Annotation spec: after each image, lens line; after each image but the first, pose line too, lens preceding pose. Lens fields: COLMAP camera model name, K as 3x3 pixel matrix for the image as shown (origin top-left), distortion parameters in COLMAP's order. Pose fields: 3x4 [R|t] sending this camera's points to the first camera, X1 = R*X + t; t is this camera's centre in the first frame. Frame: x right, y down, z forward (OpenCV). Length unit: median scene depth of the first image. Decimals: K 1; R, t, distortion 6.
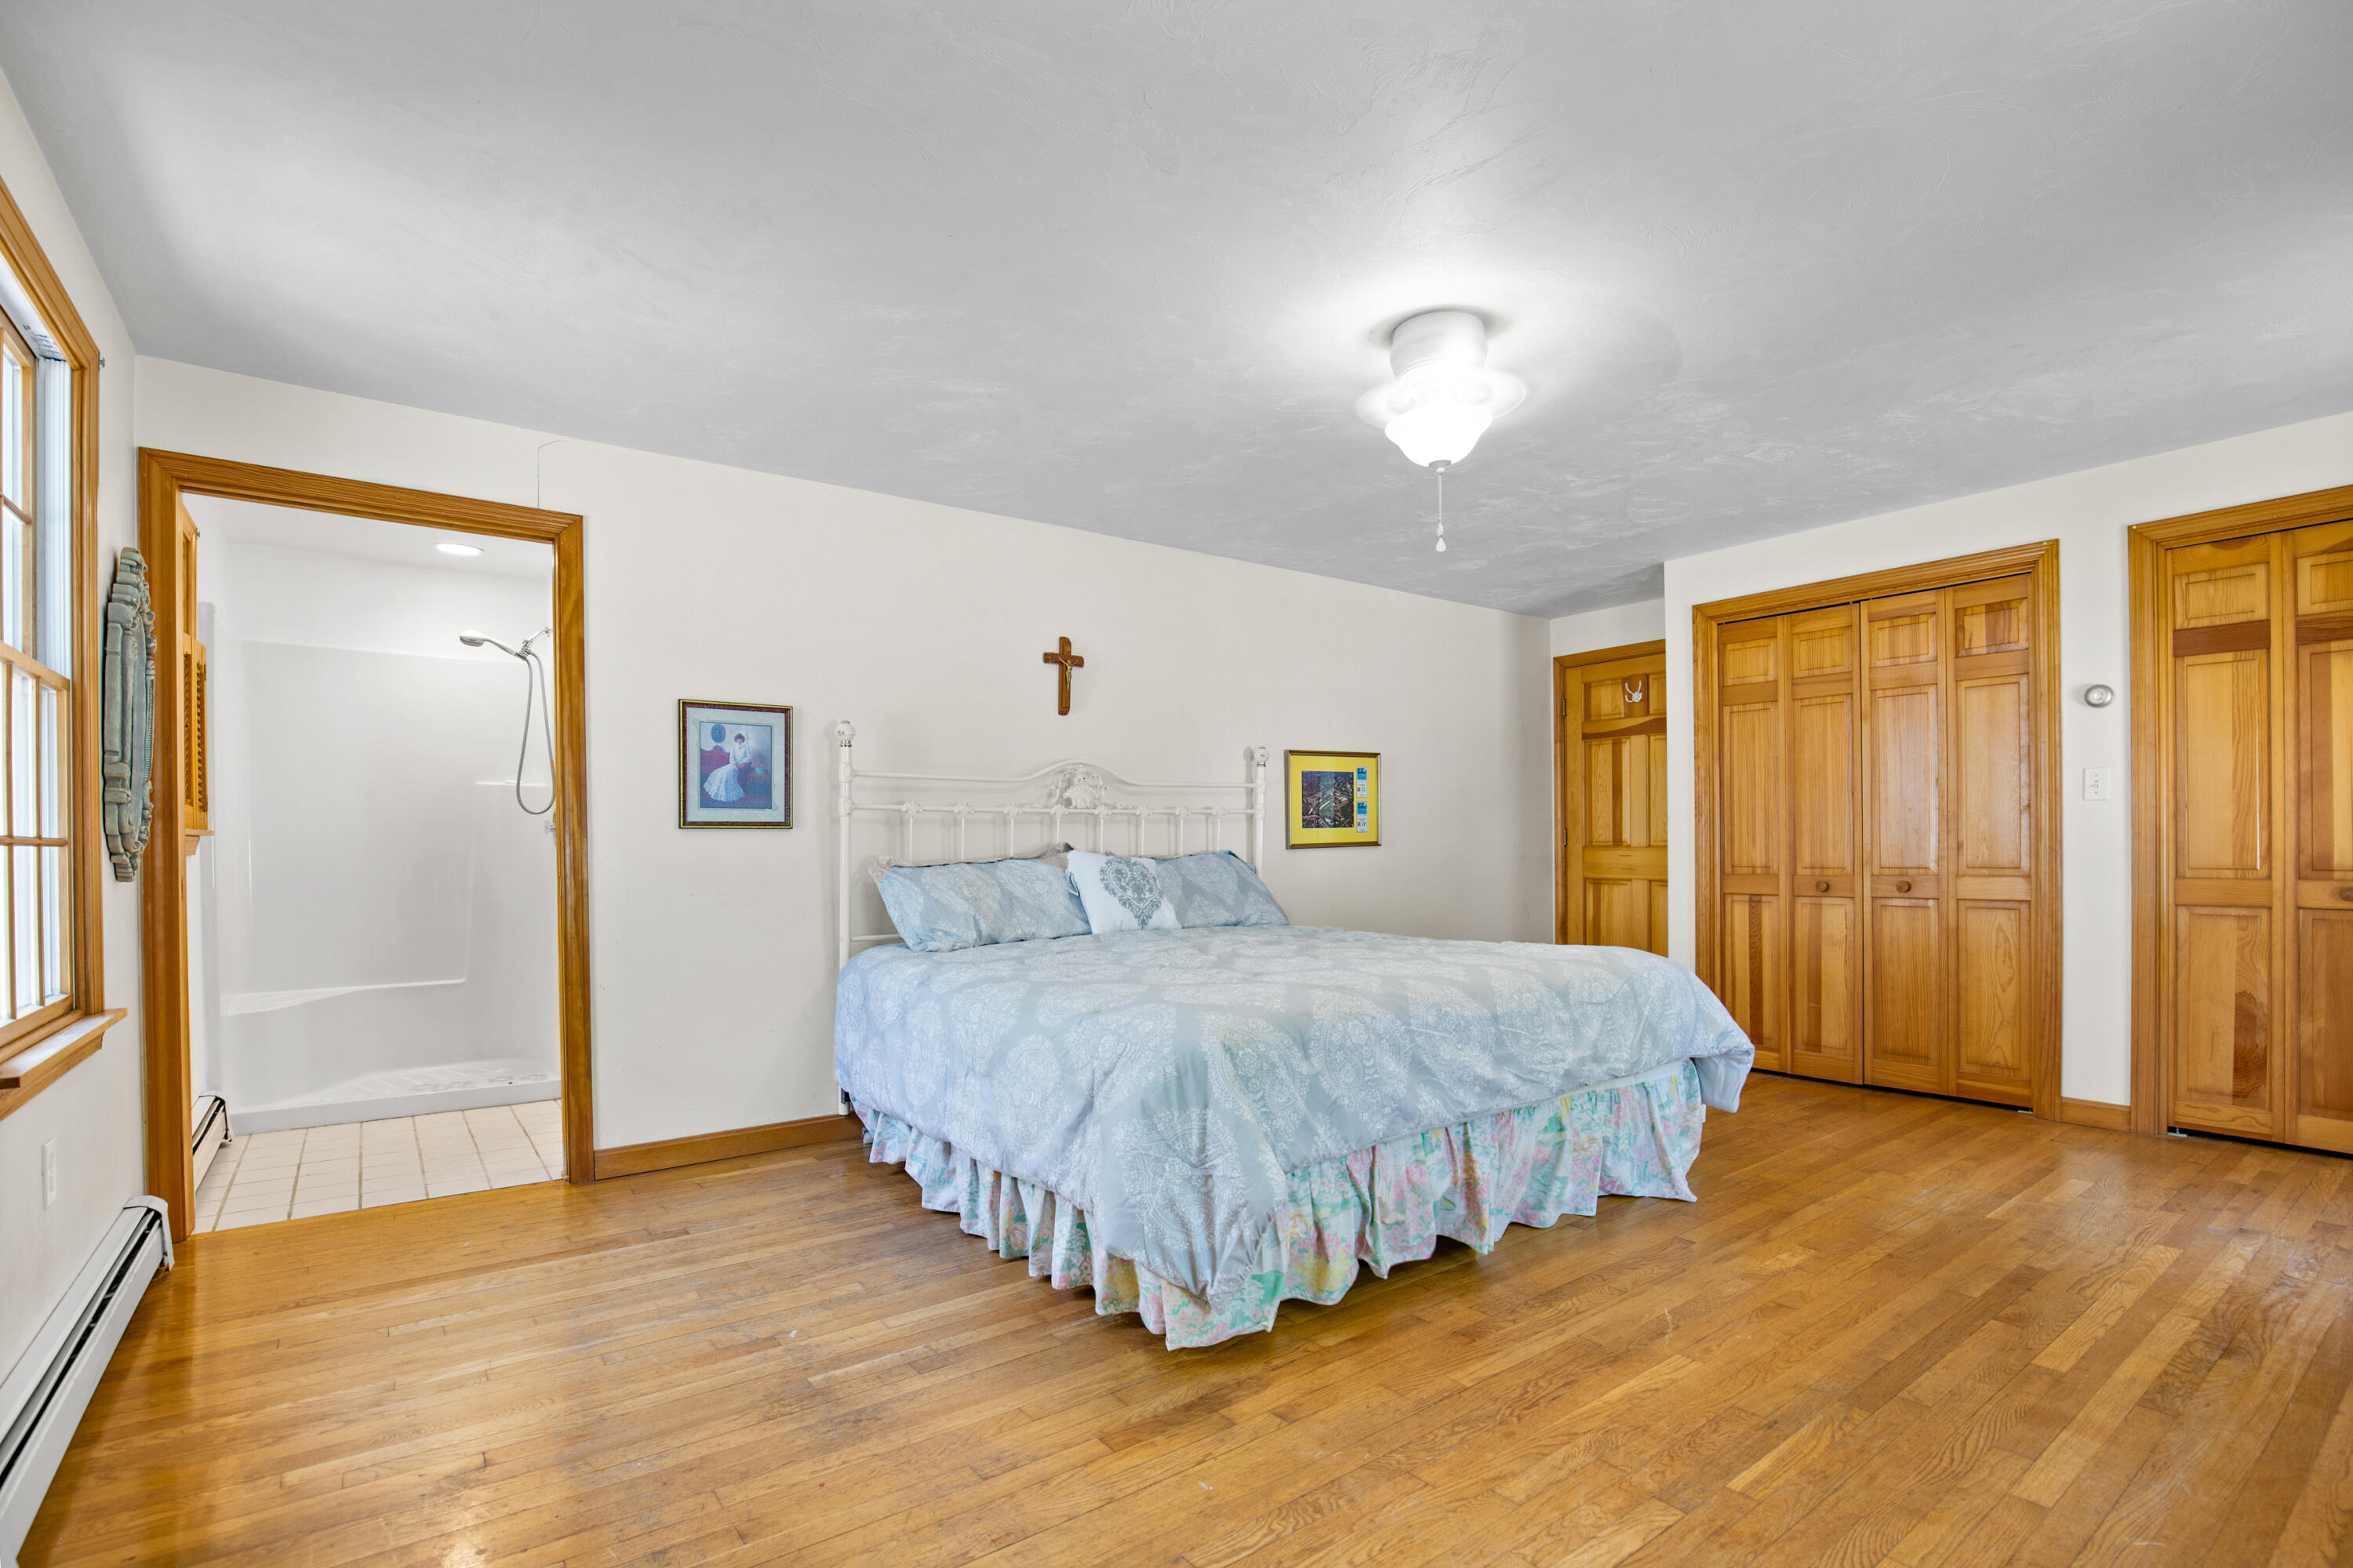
lens RADIAL K [[1099.1, 0, 1176.1], [0, 1099.1, 848.6], [0, 0, 1]] dist [-0.036620, 0.005359]
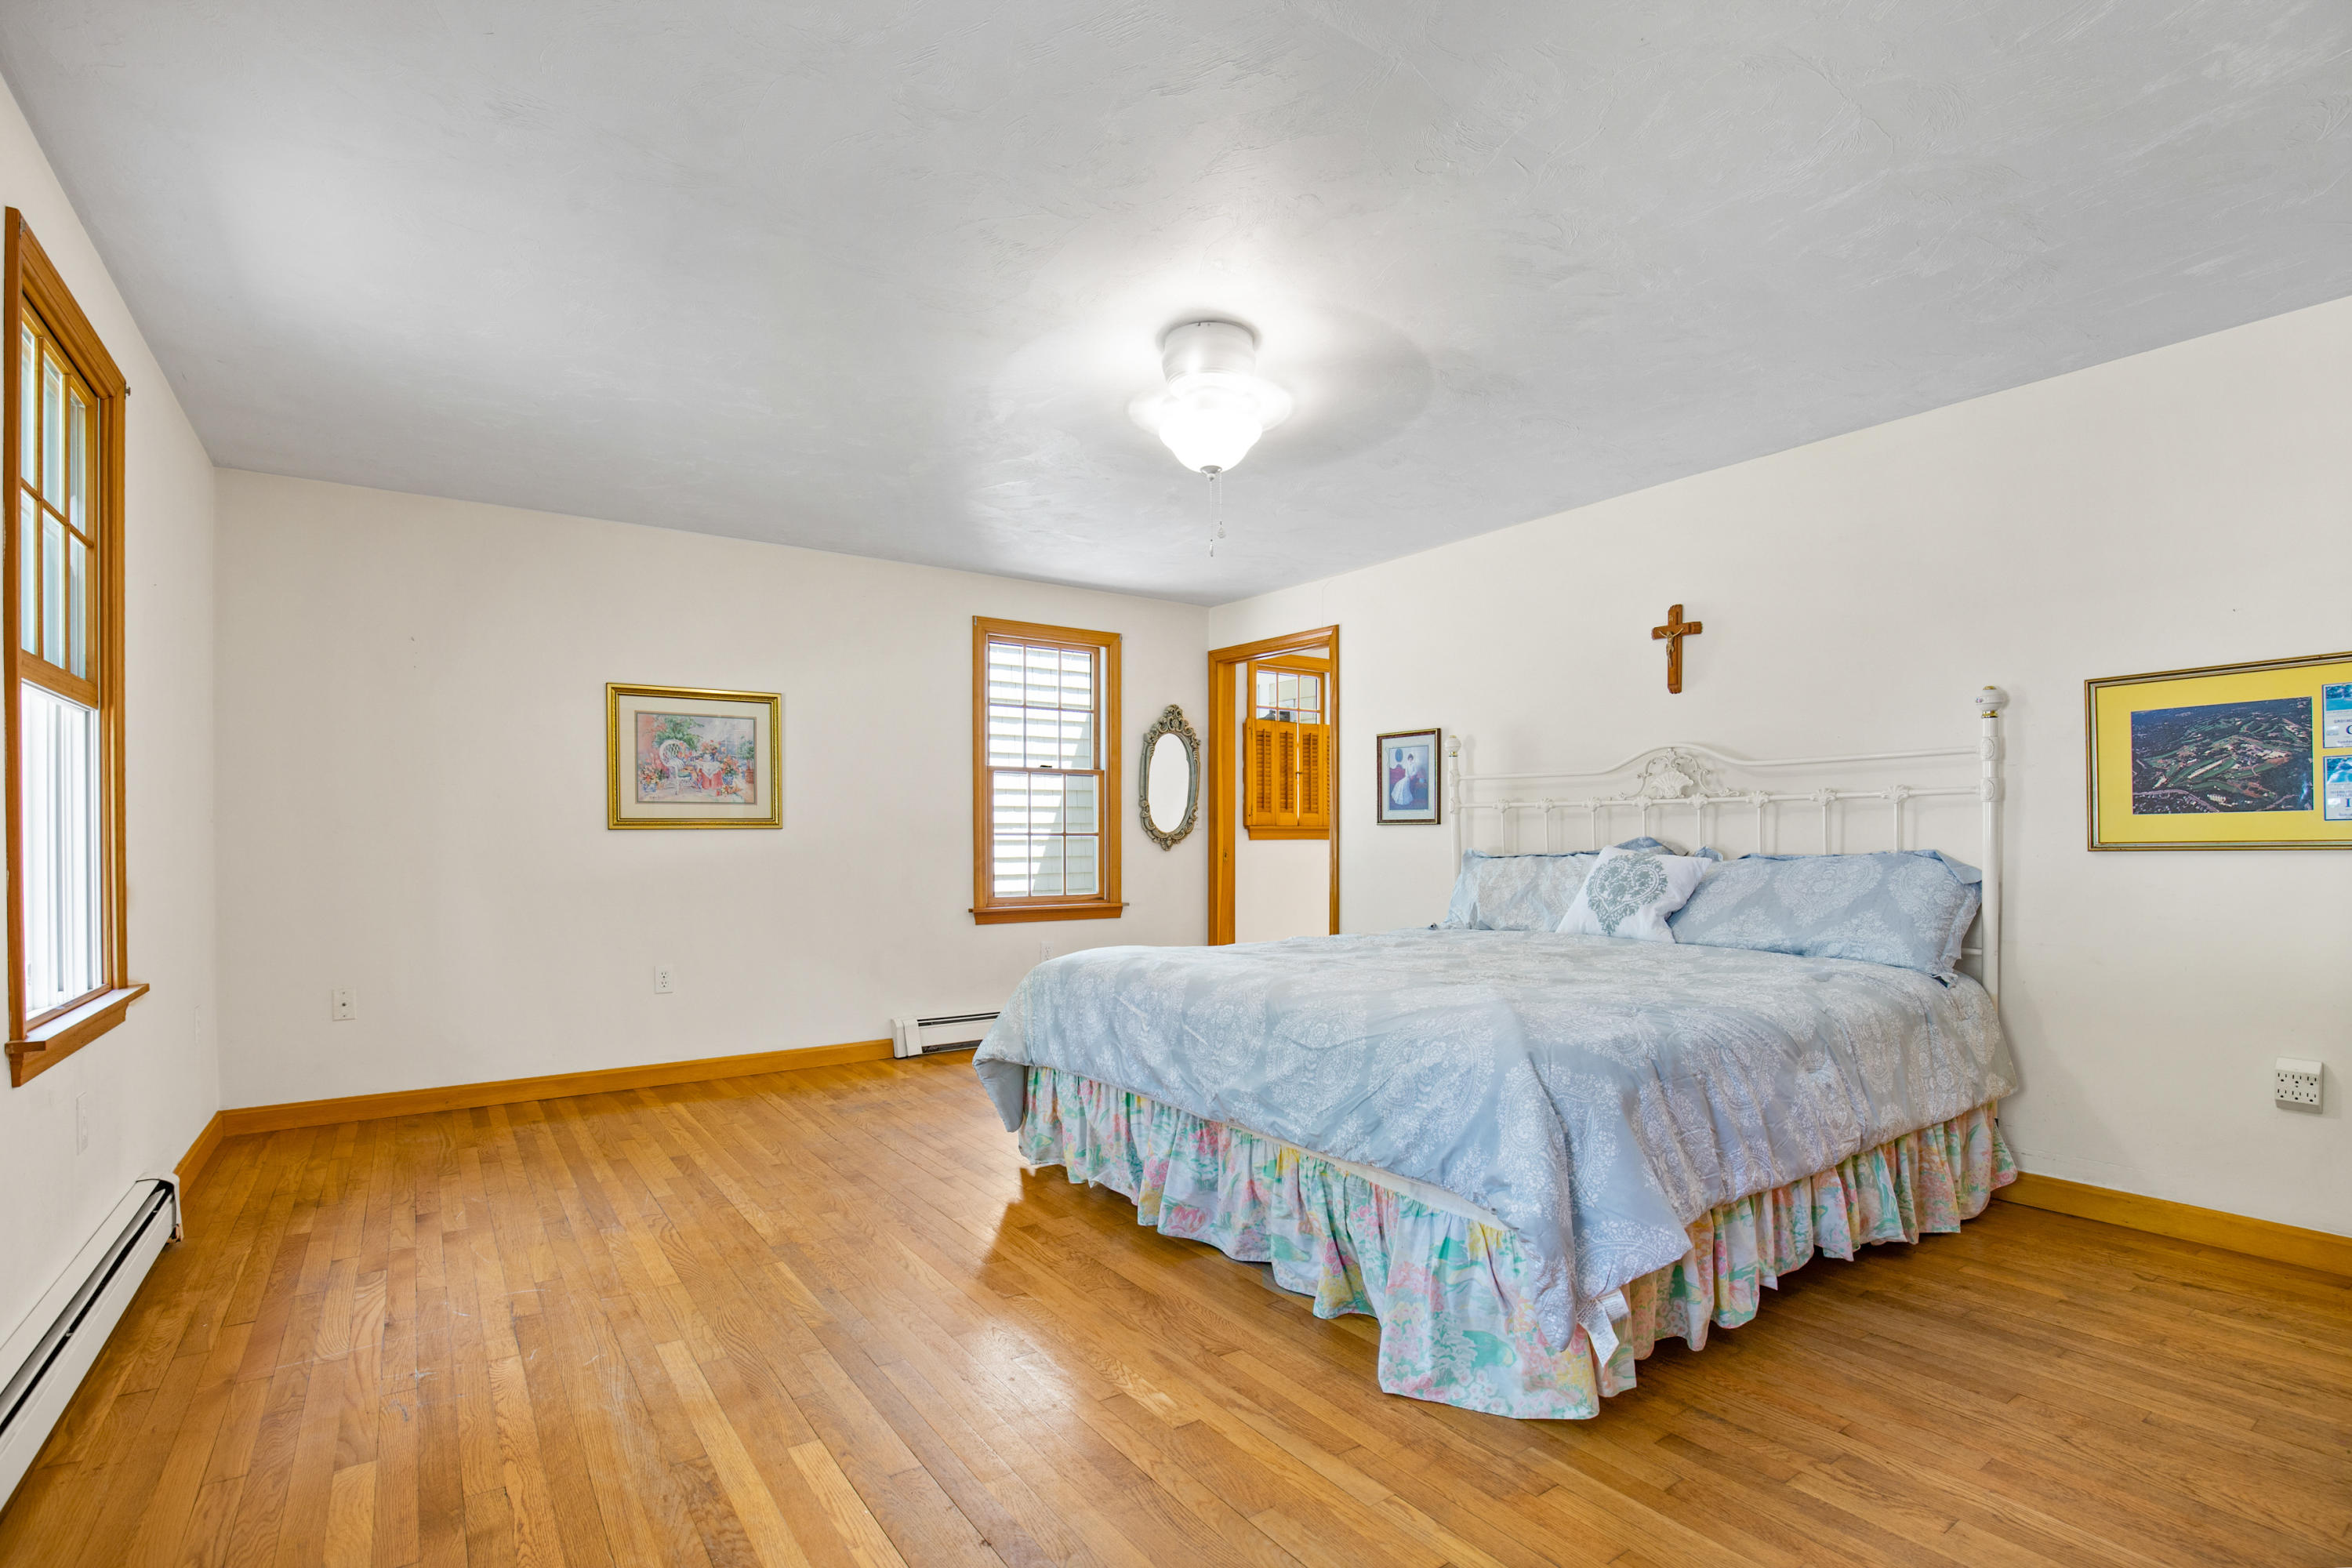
lens RADIAL K [[1098.6, 0, 1175.6], [0, 1098.6, 848.6], [0, 0, 1]] dist [-0.036620, 0.005359]
pose [[-0.027605, 0.018667, -0.999445, 0.954097], [-0.004189, 0.999815, 0.018789, -0.013107], [0.999610, 0.004705, -0.027522, 0.749712]]
